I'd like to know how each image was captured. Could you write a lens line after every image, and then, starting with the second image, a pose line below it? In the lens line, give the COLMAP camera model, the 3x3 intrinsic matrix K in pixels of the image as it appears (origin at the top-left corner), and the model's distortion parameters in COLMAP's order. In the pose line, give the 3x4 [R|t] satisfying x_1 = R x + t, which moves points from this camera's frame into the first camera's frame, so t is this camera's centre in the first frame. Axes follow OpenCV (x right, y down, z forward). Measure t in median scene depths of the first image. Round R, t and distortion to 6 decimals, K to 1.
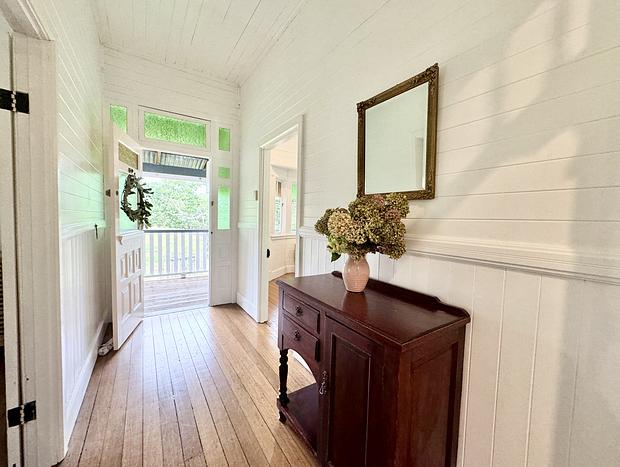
lens RADIAL K [[247.5, 0, 310.0], [0, 247.5, 233.5], [0, 0, 1]] dist [-0.000781, -0.000142]
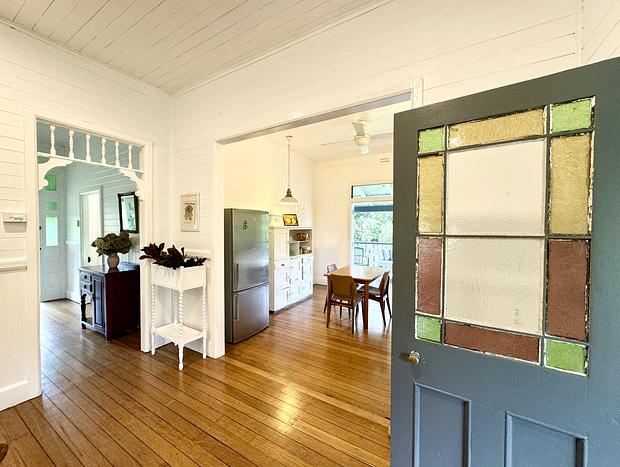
lens RADIAL K [[247.5, 0, 310.0], [0, 247.5, 233.5], [0, 0, 1]] dist [-0.000781, -0.000142]
pose [[0.900326, -0.036104, 0.433717, 0.372668], [0.047456, 0.998755, -0.015372, 0.003910], [-0.432622, 0.034422, 0.900918, -0.924641]]
